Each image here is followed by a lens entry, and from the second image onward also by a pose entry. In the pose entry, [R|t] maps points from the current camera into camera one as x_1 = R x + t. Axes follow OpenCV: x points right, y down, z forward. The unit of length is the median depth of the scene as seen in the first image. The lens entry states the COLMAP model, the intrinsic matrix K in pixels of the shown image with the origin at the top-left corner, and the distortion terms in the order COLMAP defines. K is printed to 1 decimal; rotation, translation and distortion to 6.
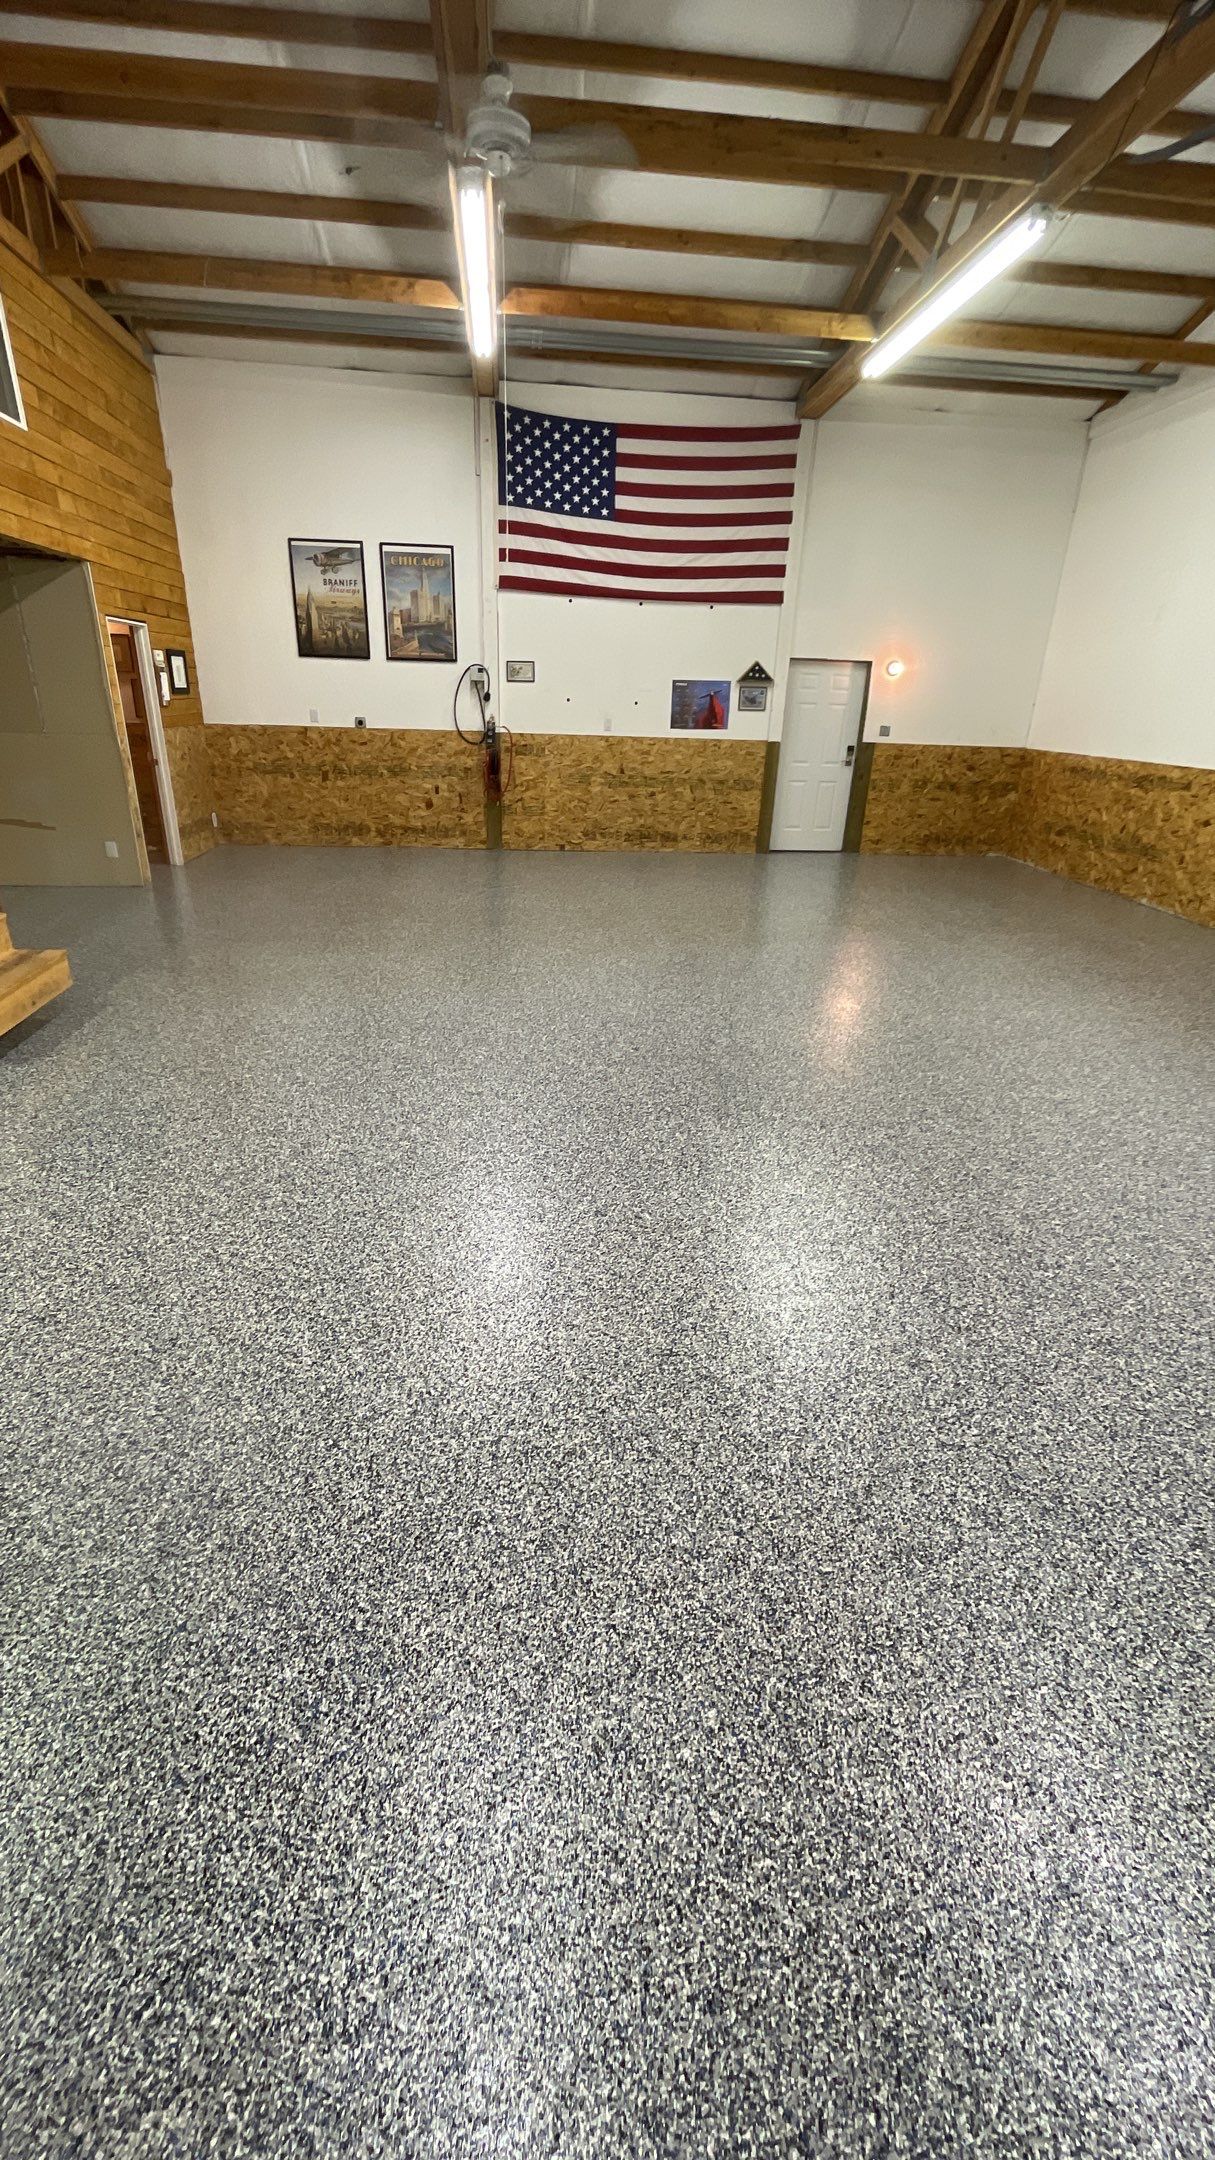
lens RADIAL K [[862.6, 0, 595.8], [0, 862.6, 1077.5], [0, 0, 1]] dist [-0.006006, 0.001181]
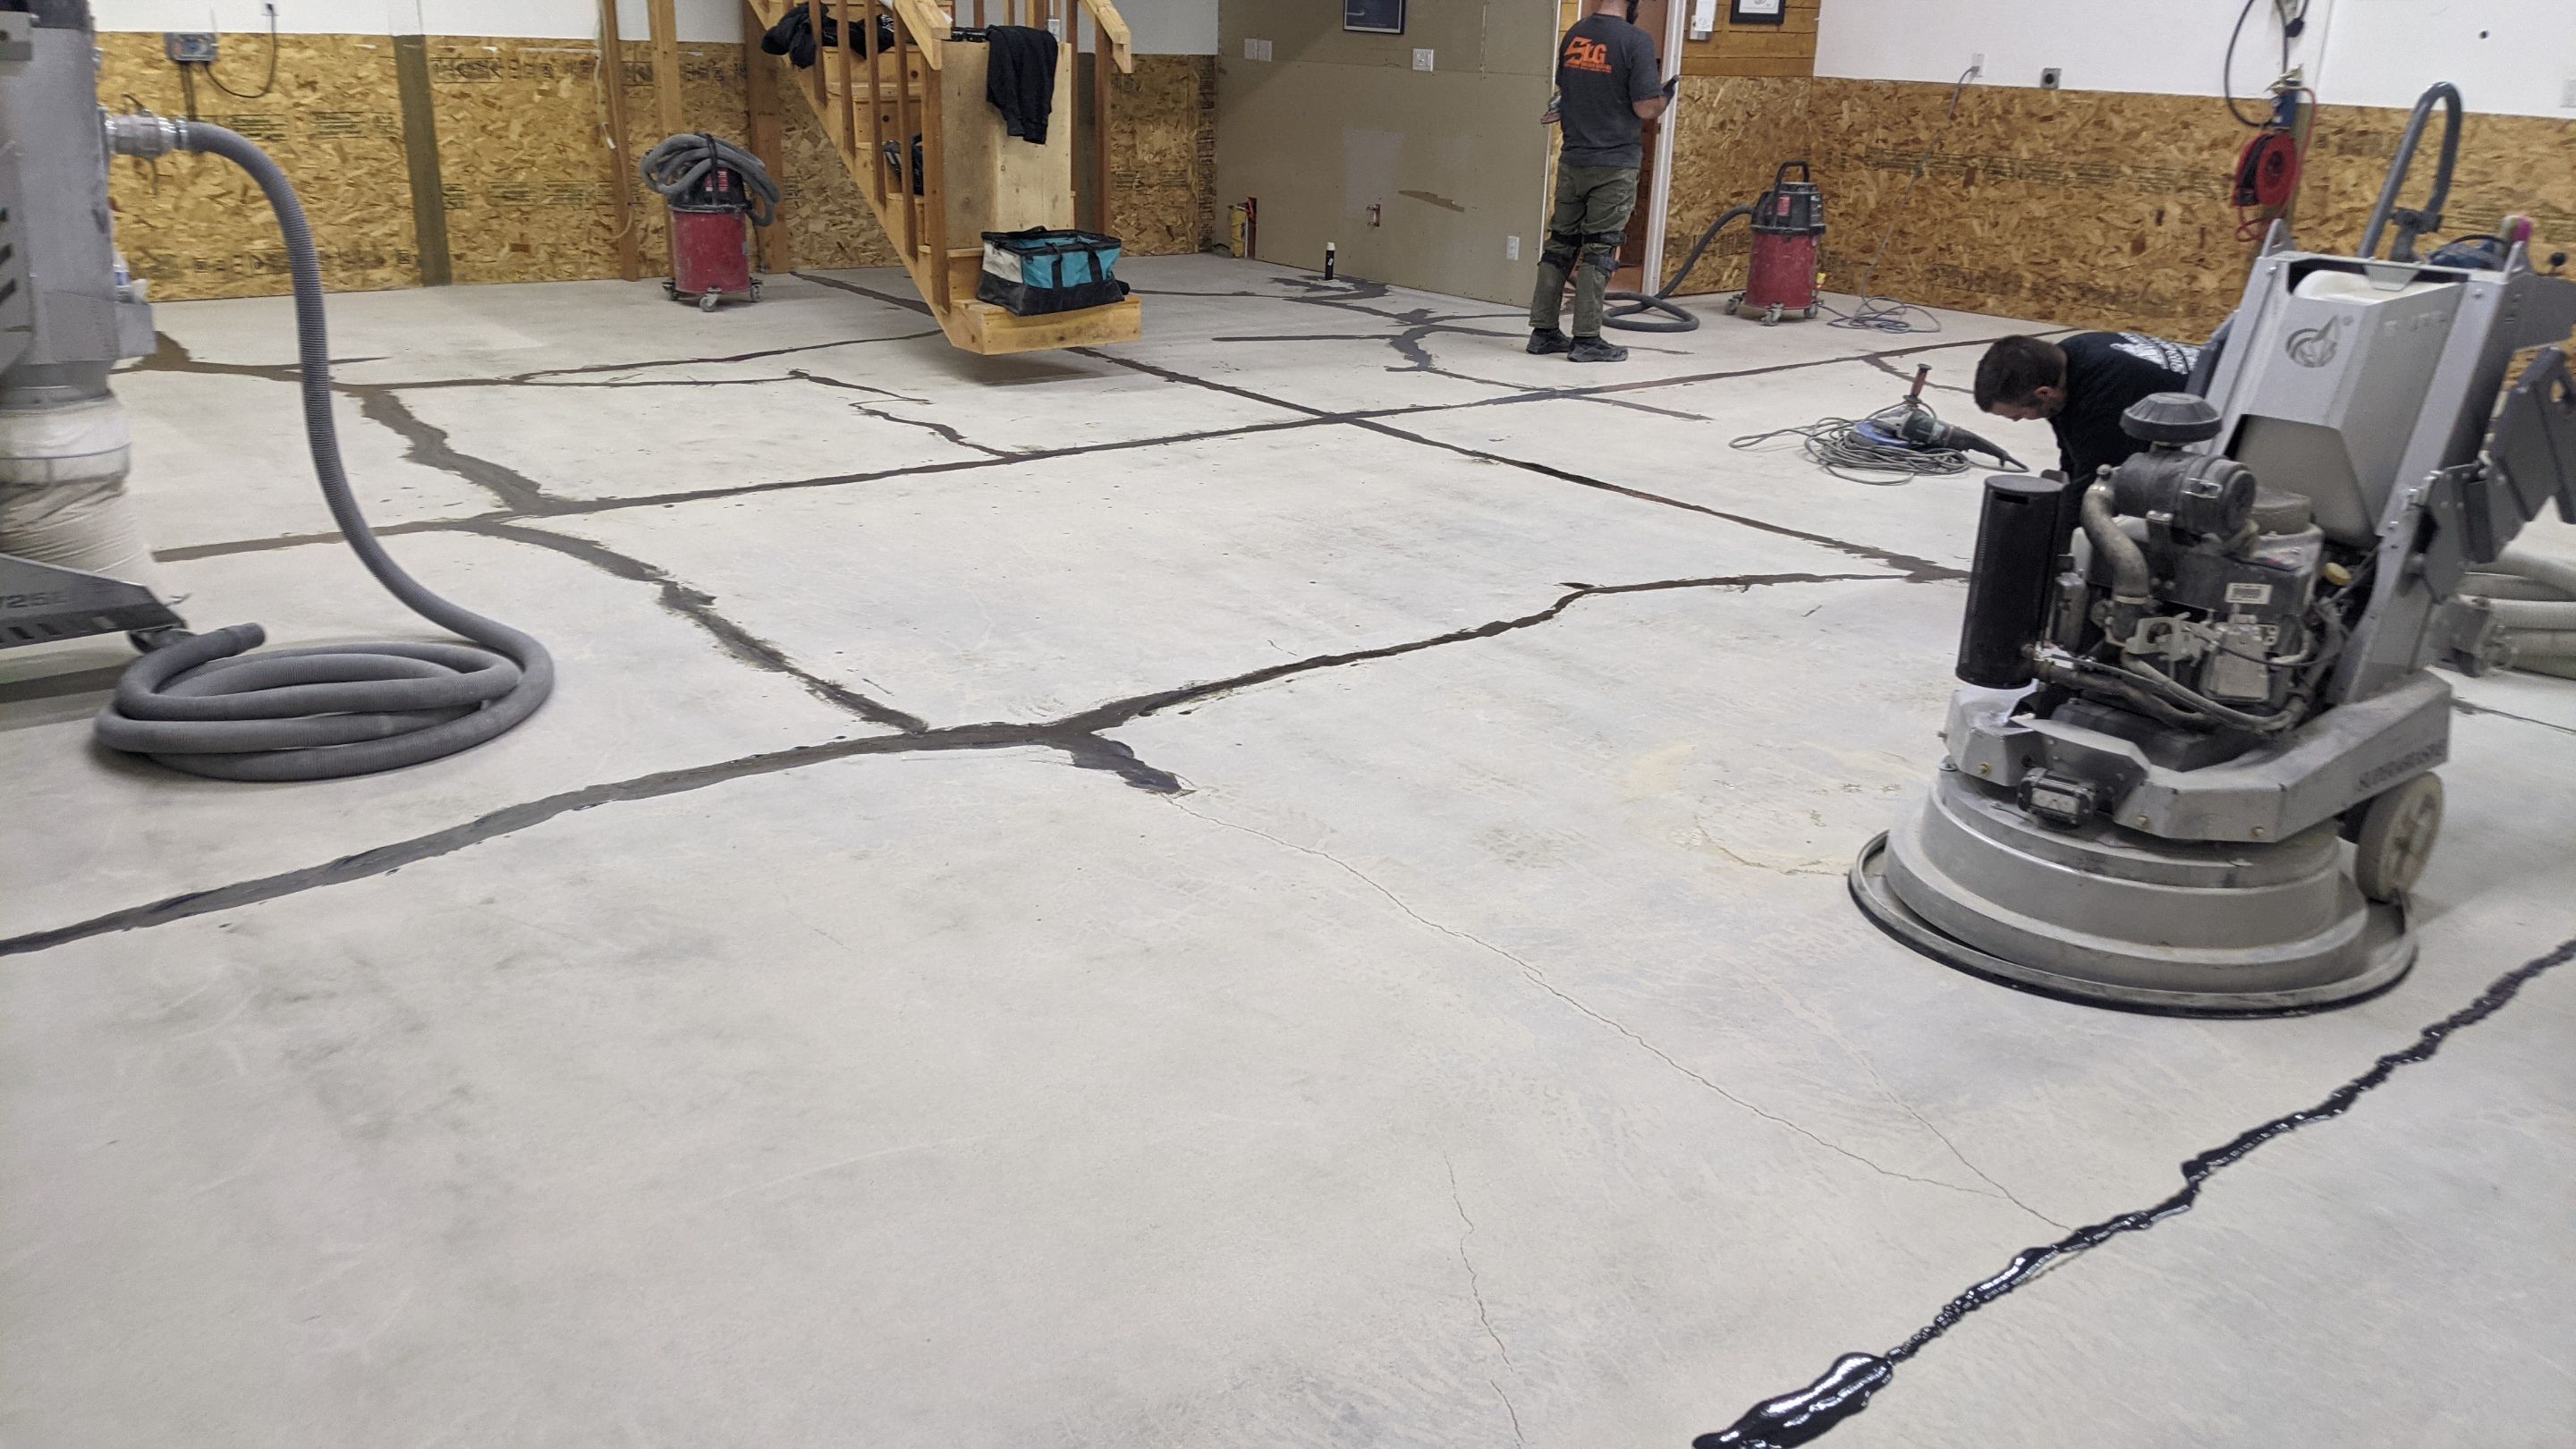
lens RADIAL K [[2018.9, 0, 1302.6], [0, 2018.9, 761.7], [0, 0, 1]] dist [0.031476, -0.038870]
pose [[0.551959, 0.275798, -0.786941, 0.550708], [-0.351820, 0.932635, 0.080093, 0.028902], [0.756018, 0.232653, 0.611808, 0.015776]]
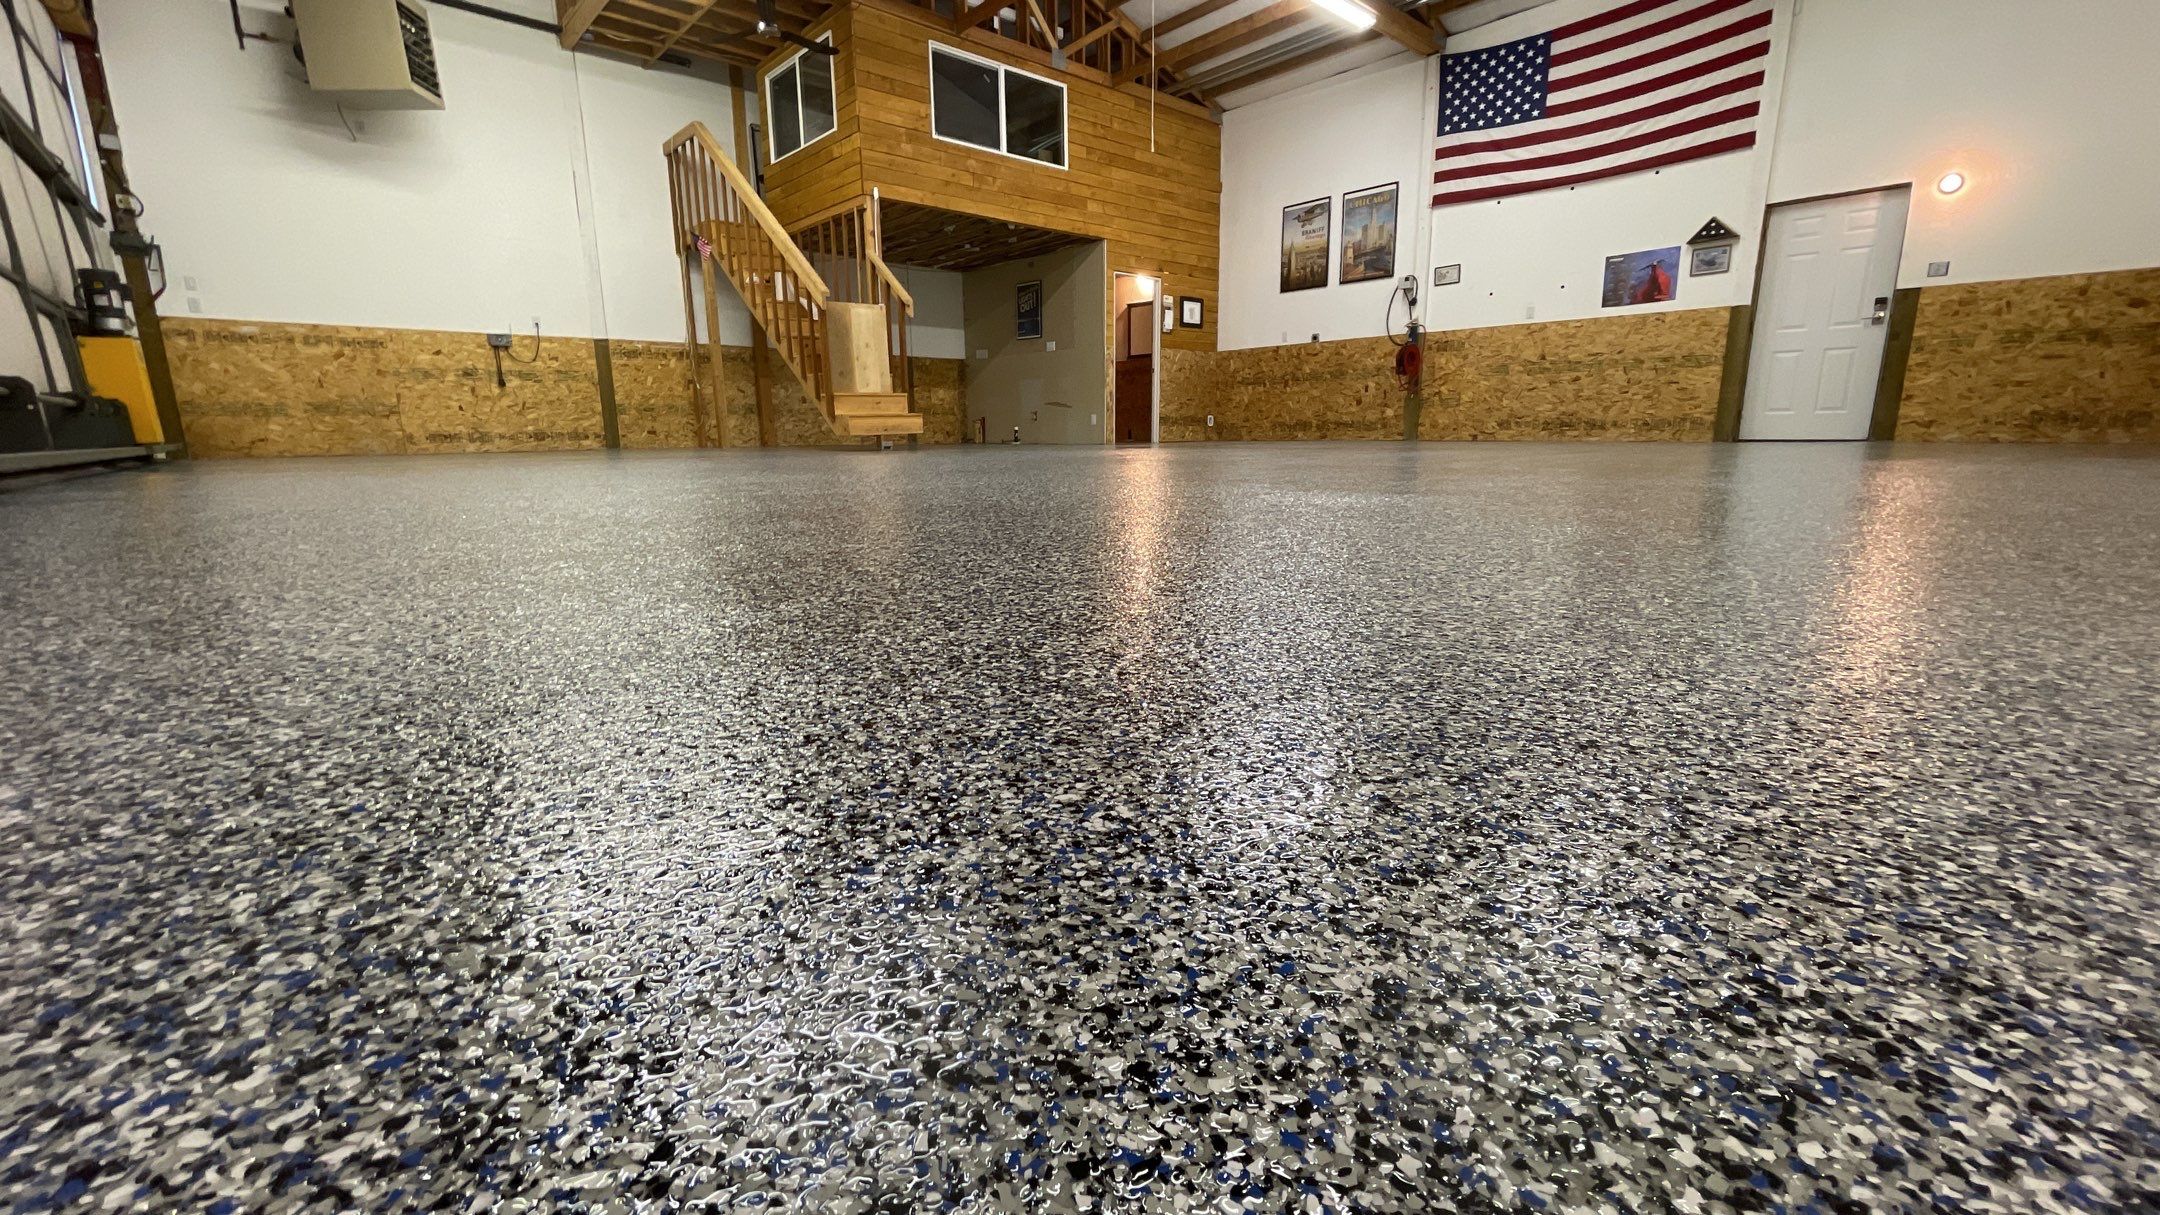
lens RADIAL K [[862.6, 0, 1072.1], [0, 862.6, 616.2], [0, 0, 1]] dist [-0.006006, 0.001181]
pose [[0.596713, 0.135619, -0.790911, 0.540273], [-0.299106, 0.952178, -0.062393, 0.140771], [0.744627, 0.273797, 0.608742, 0.113699]]
